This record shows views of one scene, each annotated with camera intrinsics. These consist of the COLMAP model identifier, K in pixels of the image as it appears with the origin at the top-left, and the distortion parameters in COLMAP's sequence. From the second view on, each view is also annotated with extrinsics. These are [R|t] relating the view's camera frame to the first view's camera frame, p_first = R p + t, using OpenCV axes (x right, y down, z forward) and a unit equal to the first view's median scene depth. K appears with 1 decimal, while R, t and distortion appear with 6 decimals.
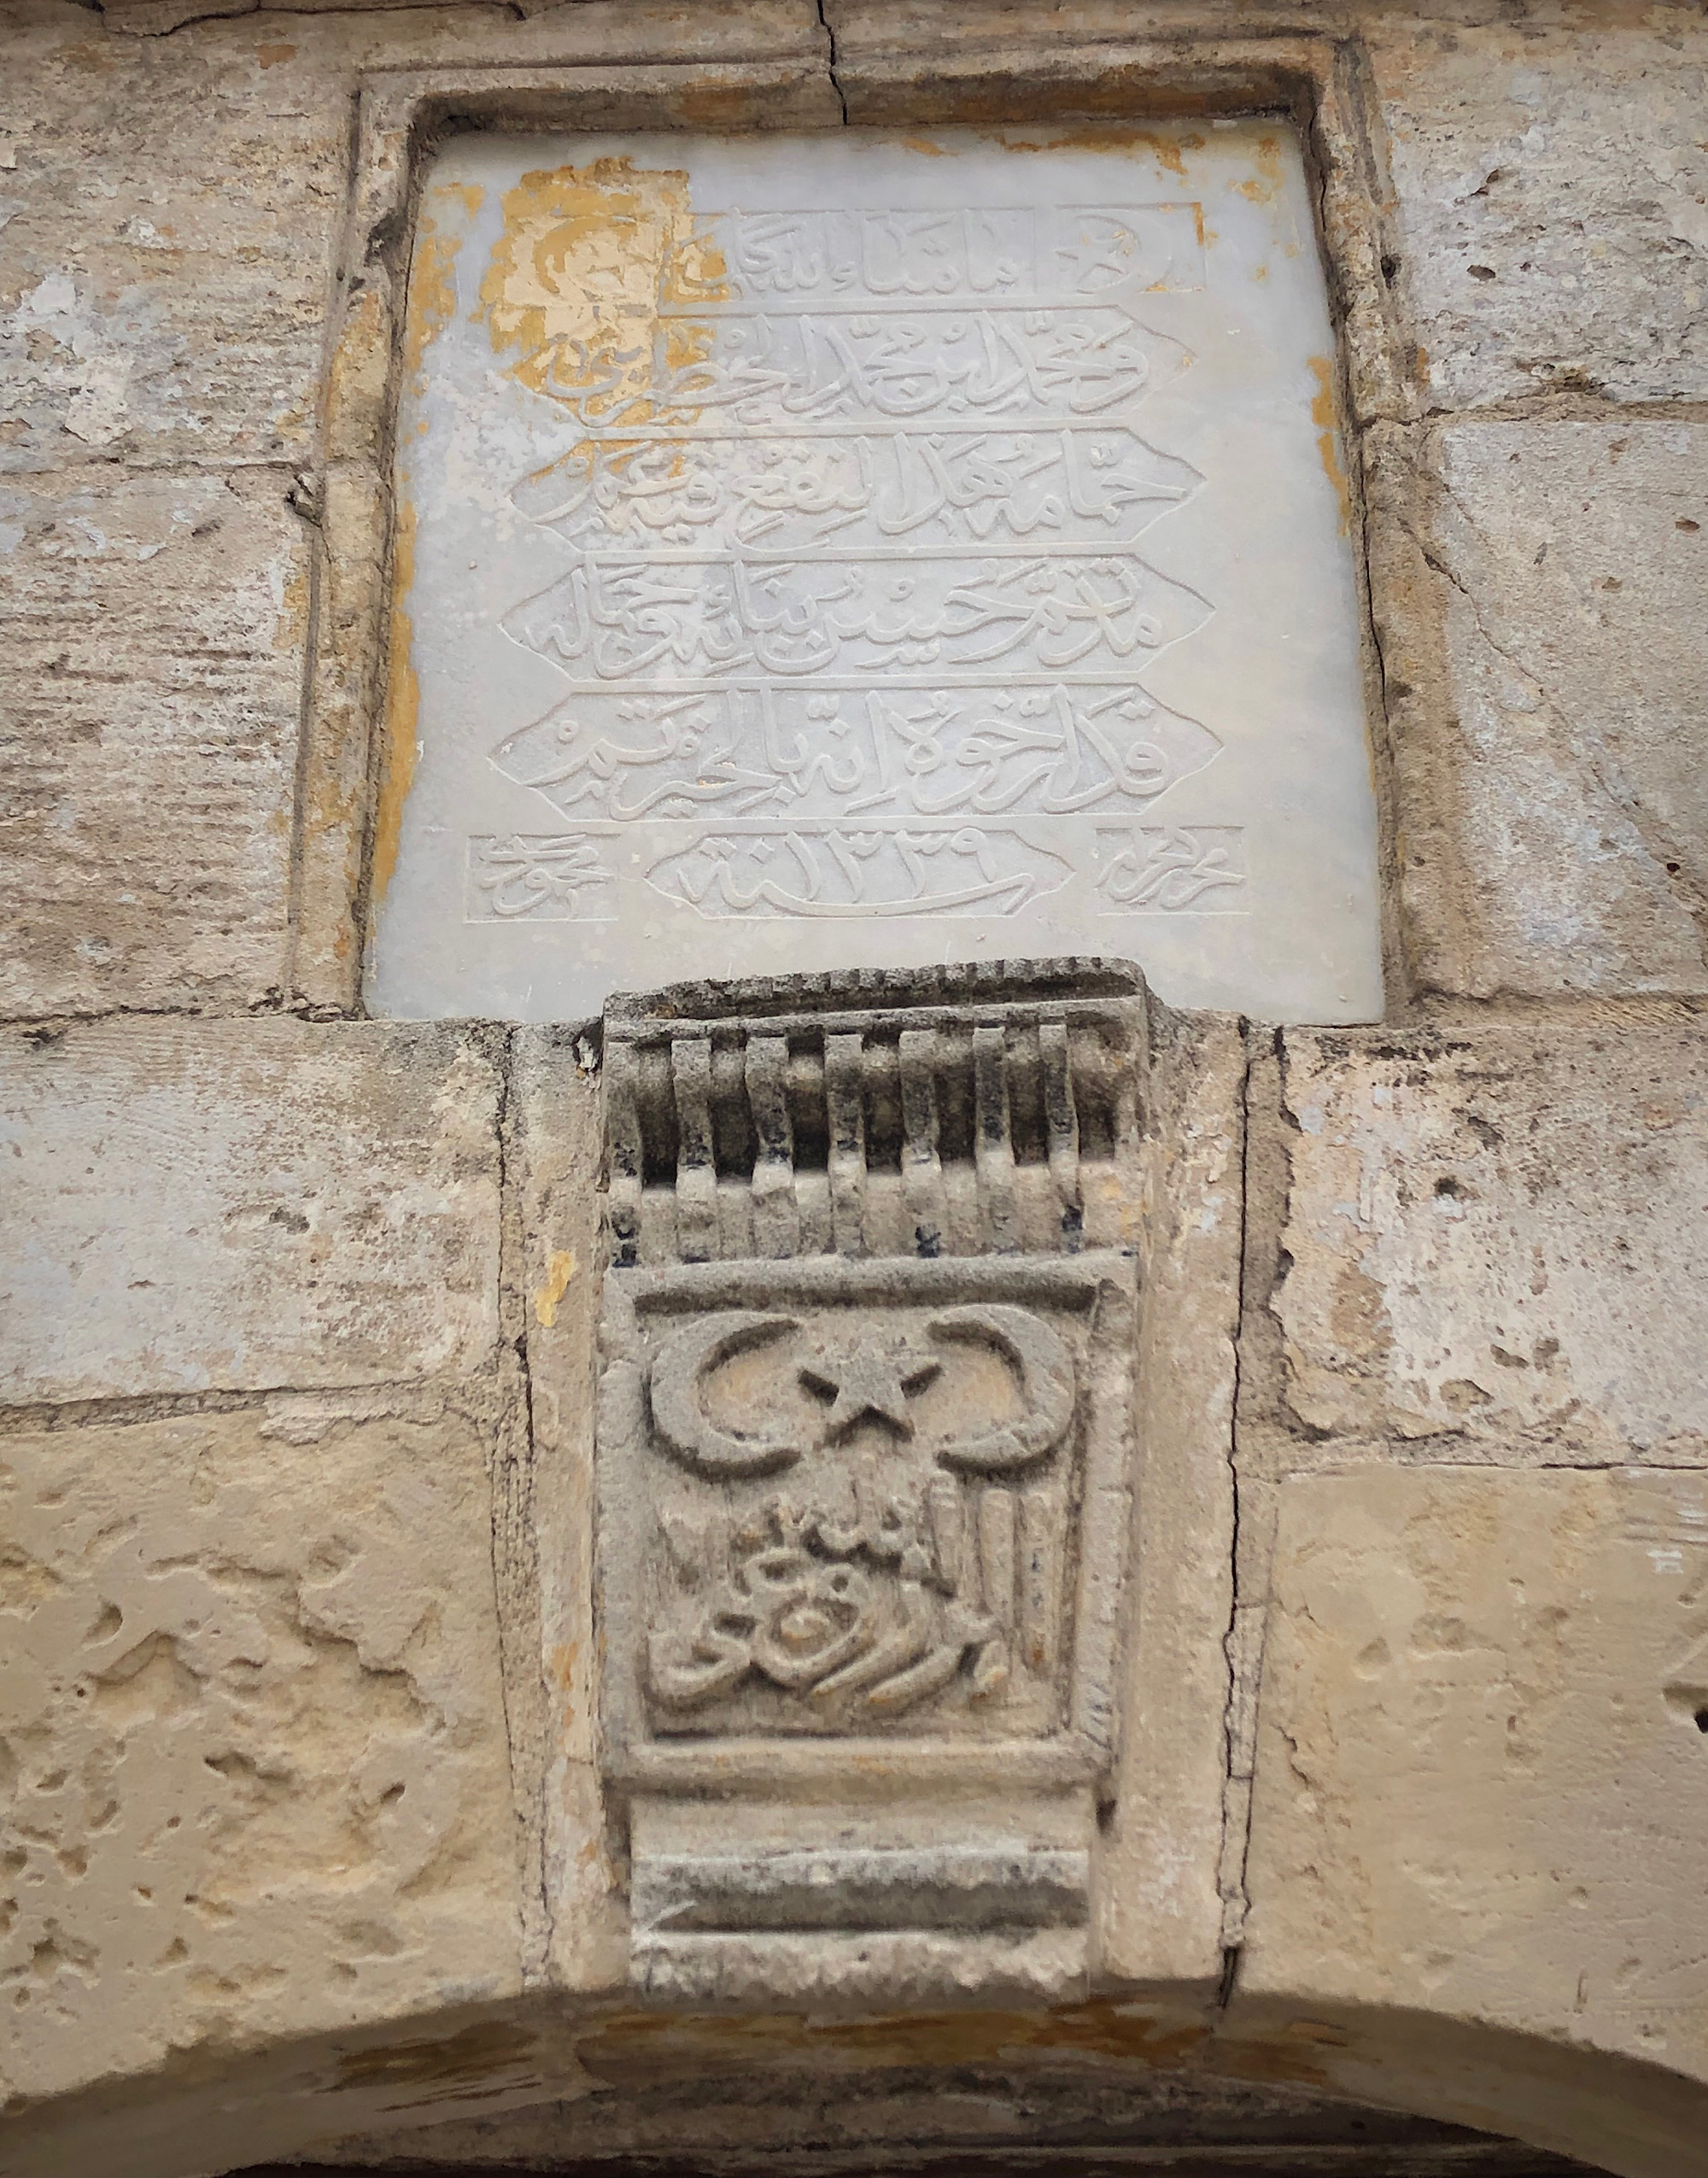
lens RADIAL K [[3083.9, 0, 885.4], [0, 3083.9, 1015.6], [0, 0, 1]] dist [0.083400, 0.000000]
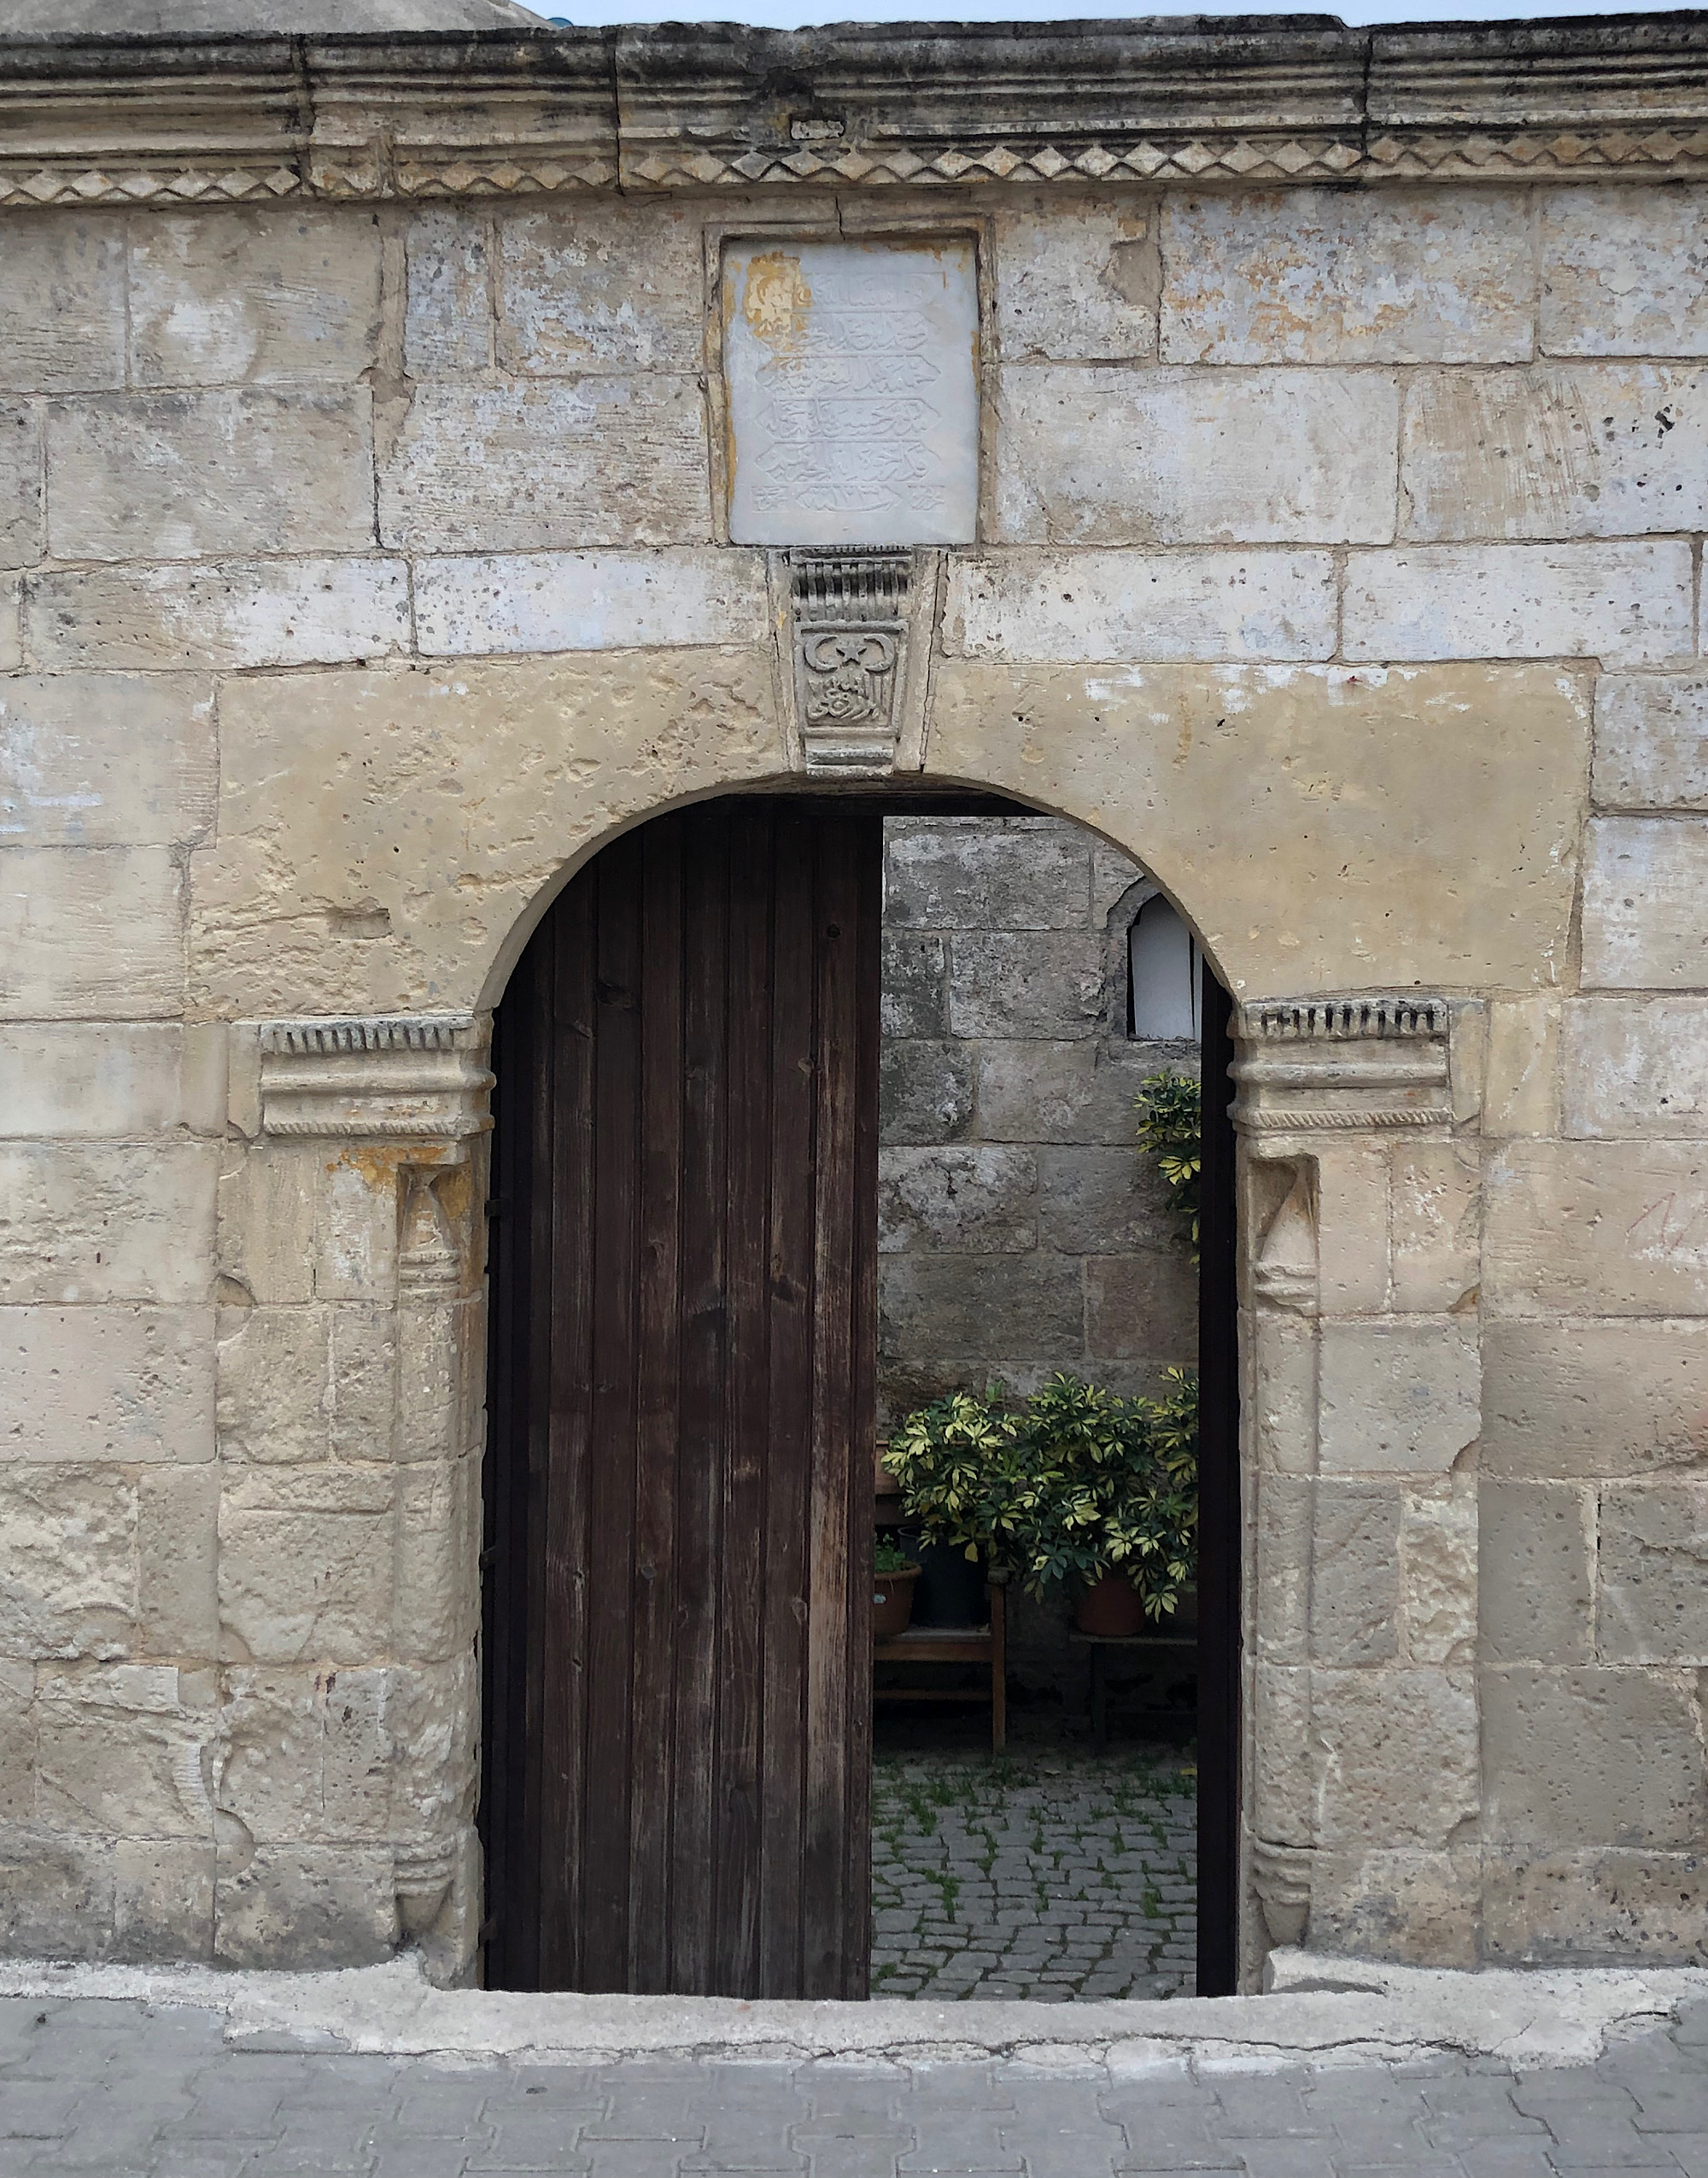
lens RADIAL K [[2733.0, 0, 853.8], [0, 2733.0, 1088.8], [0, 0, 1]] dist [-0.014403, 0.000000]
pose [[0.999964, 0.001399, -0.008344, 0.031396], [0.003008, 0.862981, 0.505227, -1.291731], [0.007907, -0.505234, 0.862946, -2.693304]]
